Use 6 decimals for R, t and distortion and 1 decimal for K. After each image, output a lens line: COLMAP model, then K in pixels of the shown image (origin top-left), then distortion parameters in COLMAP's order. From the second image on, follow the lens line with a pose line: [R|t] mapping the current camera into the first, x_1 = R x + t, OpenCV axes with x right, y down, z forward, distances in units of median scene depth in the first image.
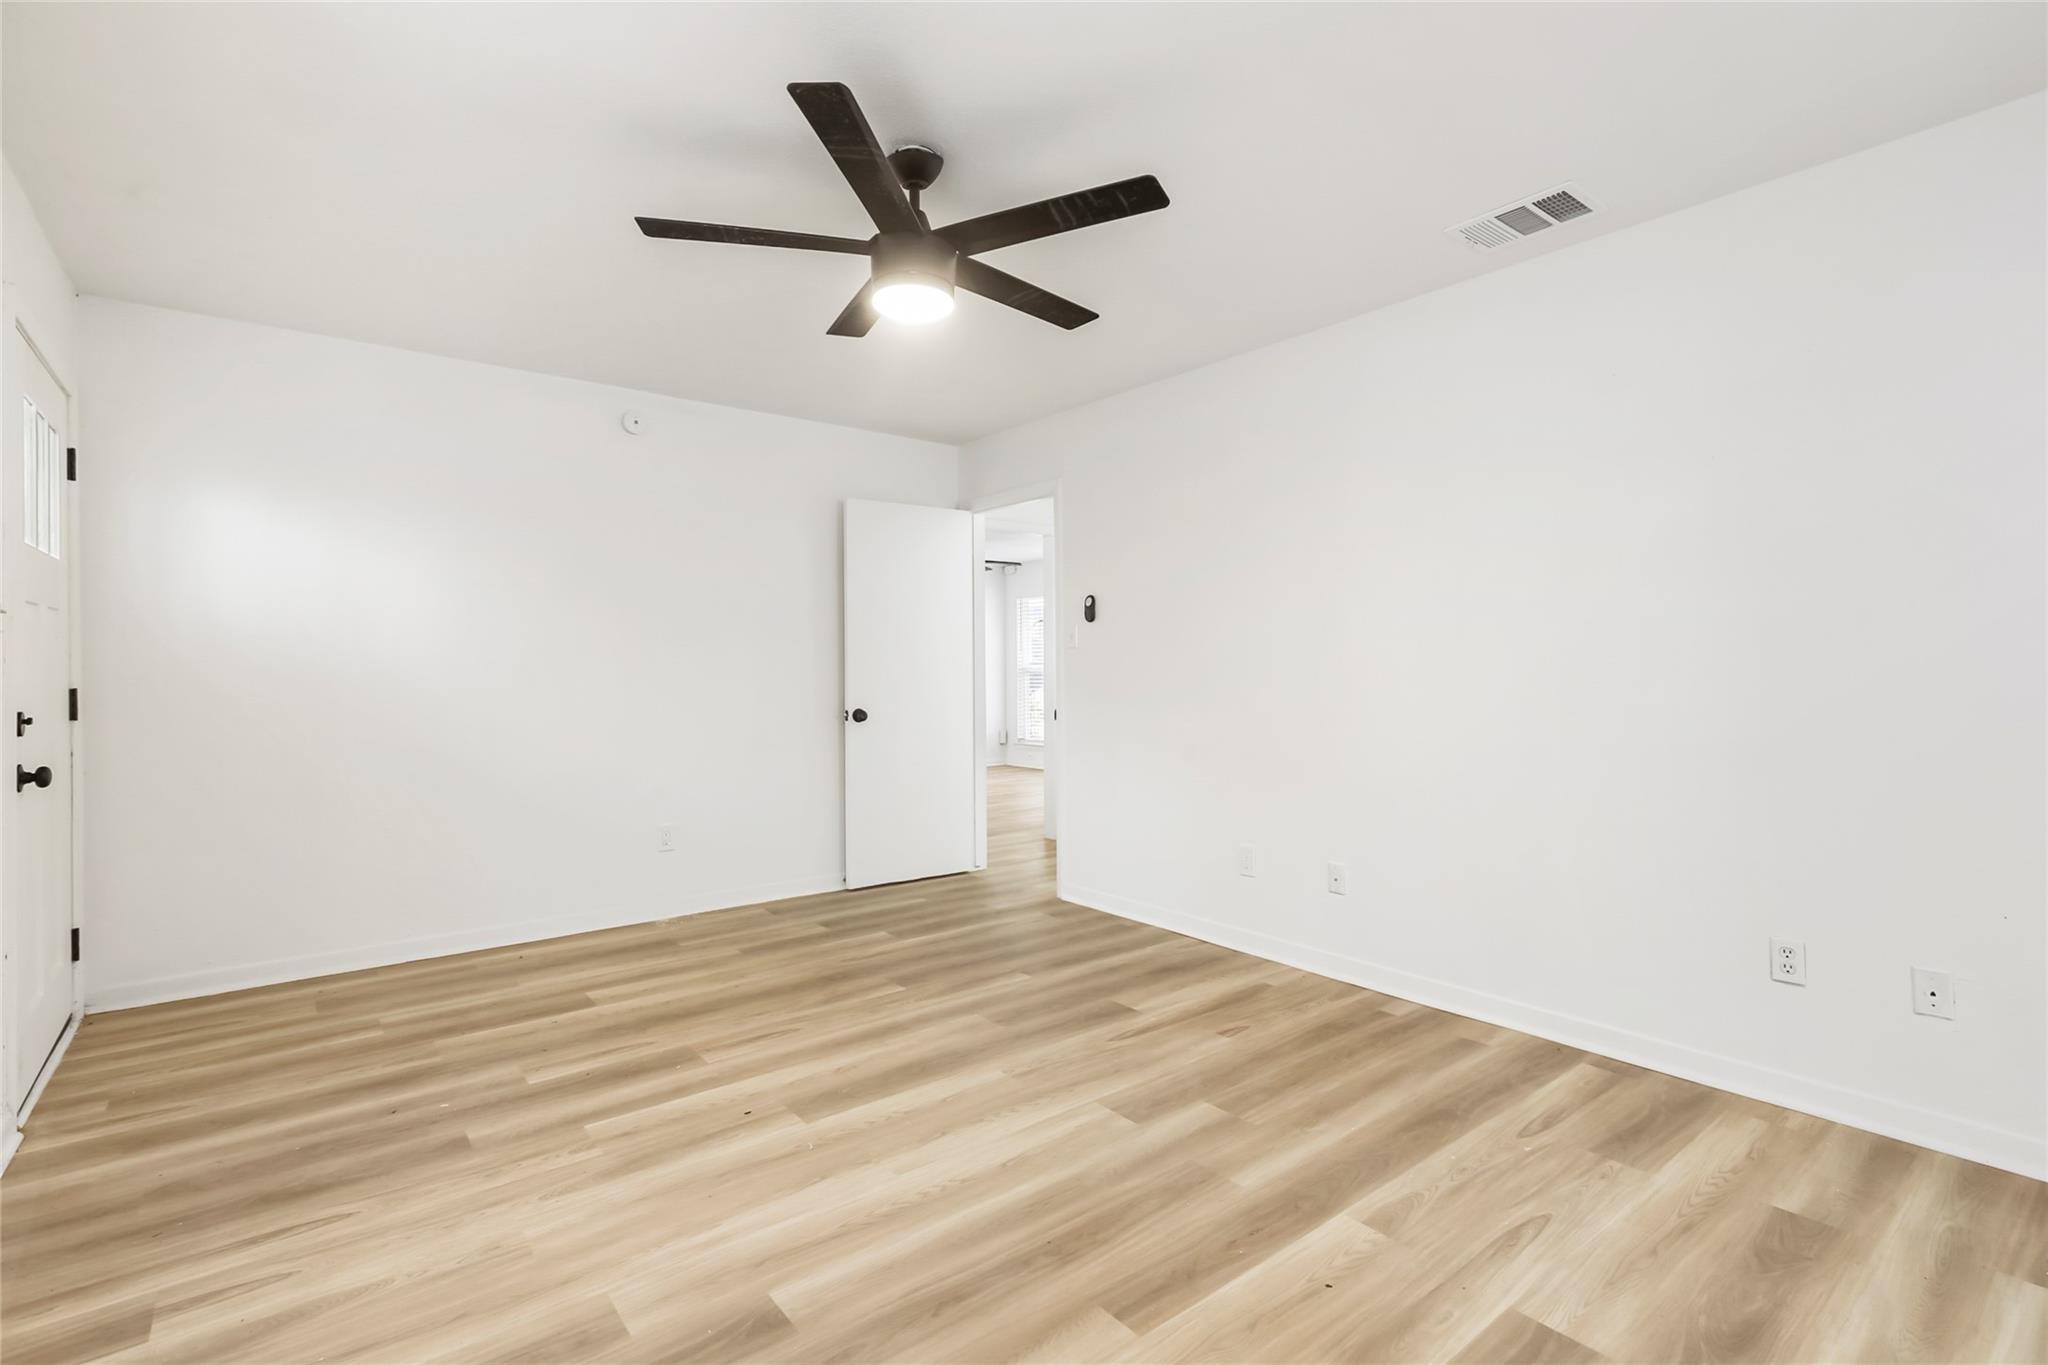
lens RADIAL K [[947.1, 0, 1025.9], [0, 947.1, 675.5], [0, 0, 1]] dist [-0.003848, -0.000003]
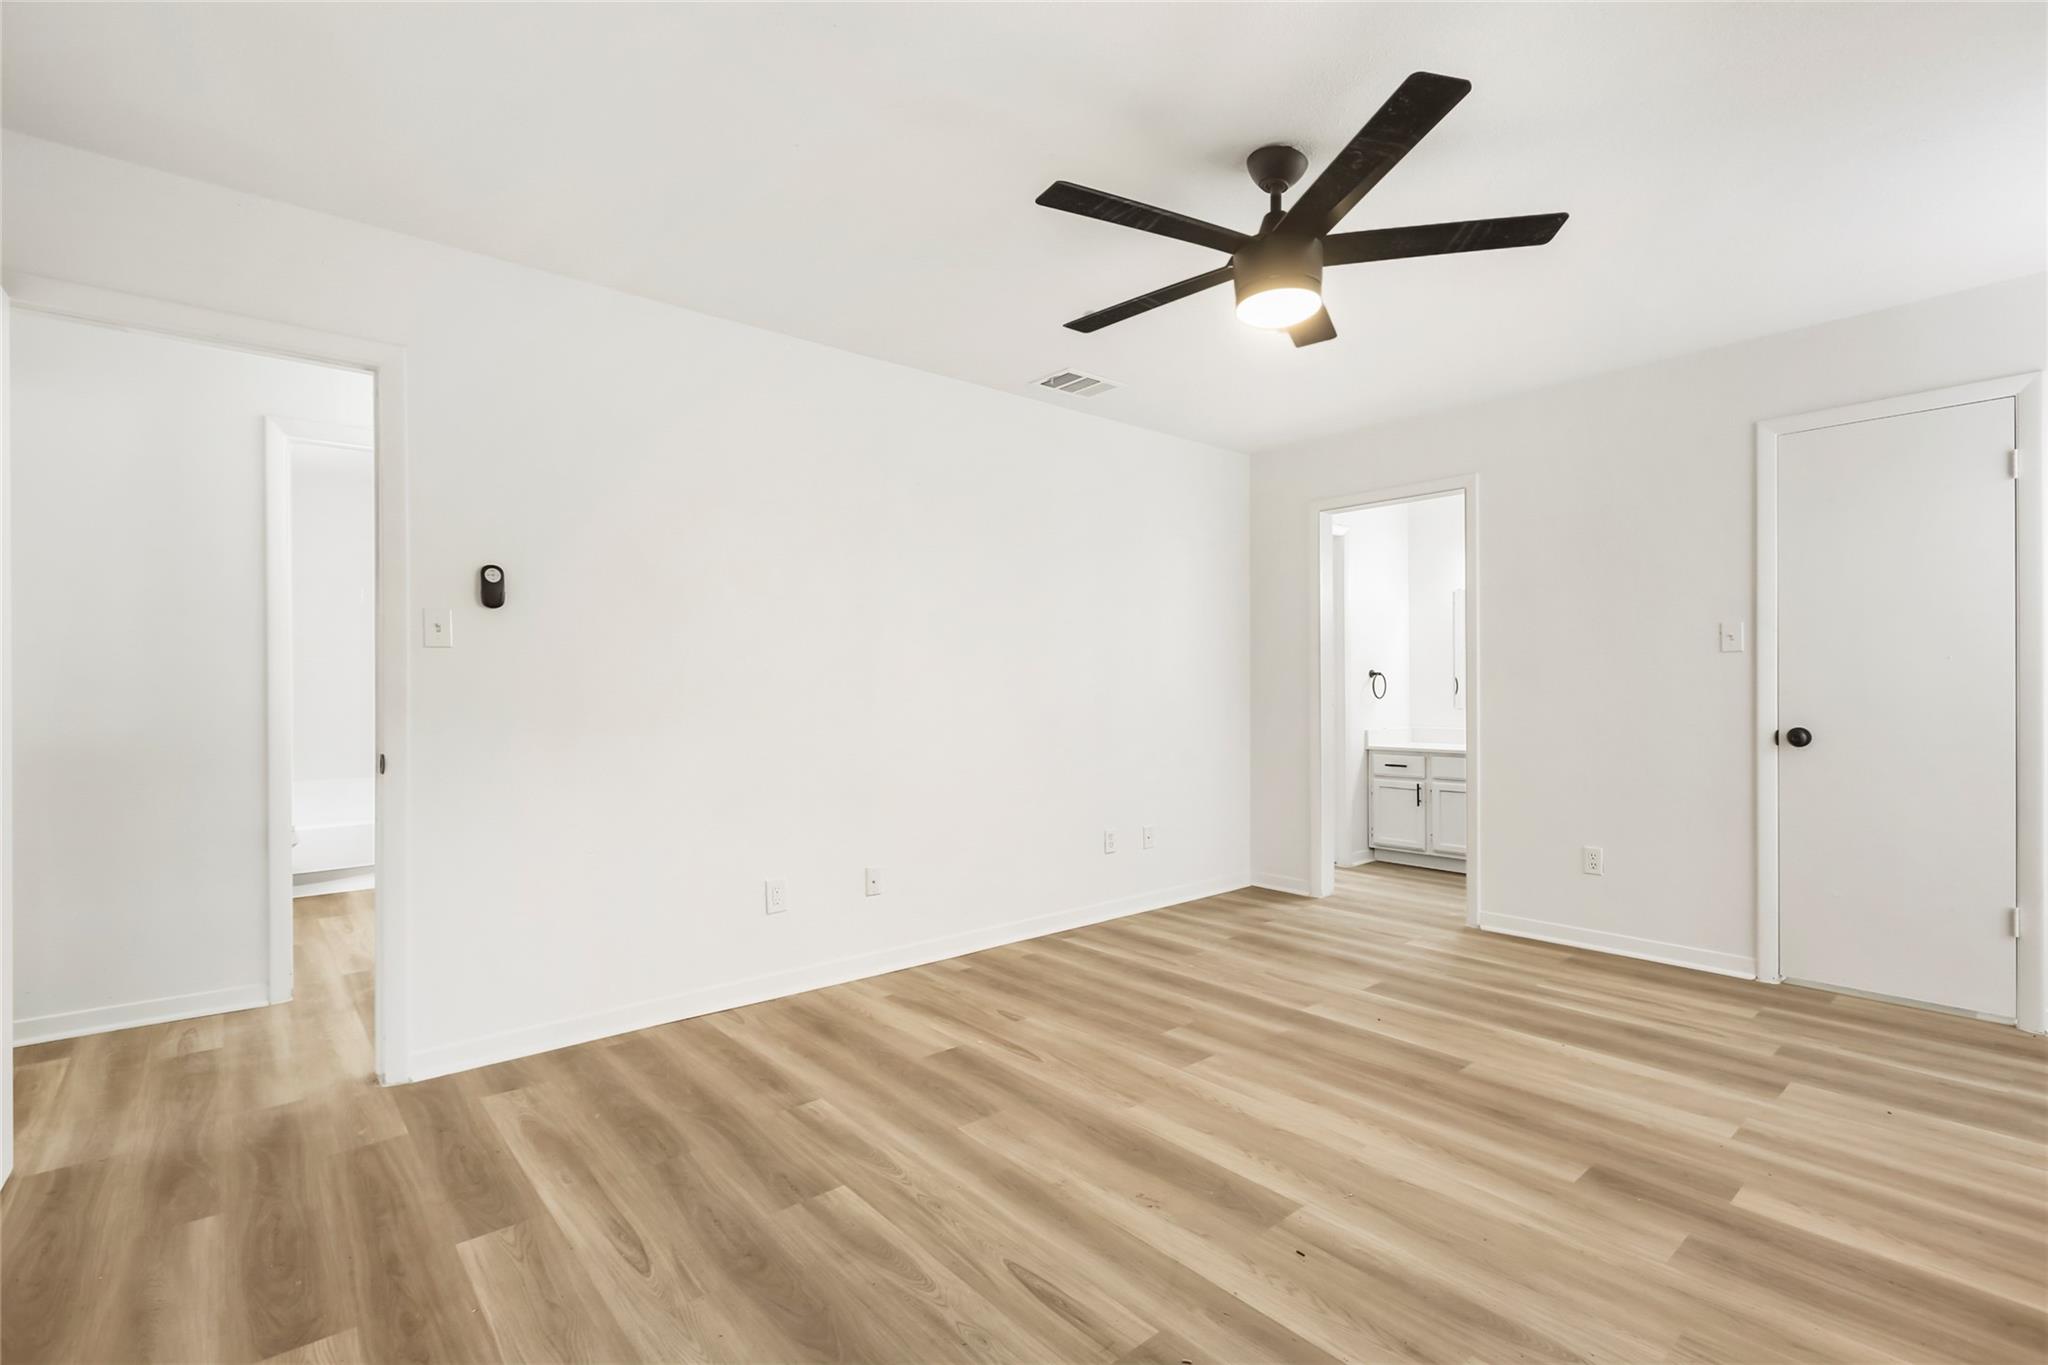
lens RADIAL K [[947.1, 0, 1022.6], [0, 947.1, 678.0], [0, 0, 1]] dist [-0.003848, -0.000003]
pose [[-0.033100, 0.009252, 0.999409, -0.979353], [0.010969, 0.999900, -0.008893, 0.000993], [-0.999392, 0.010668, -0.033198, 1.155822]]
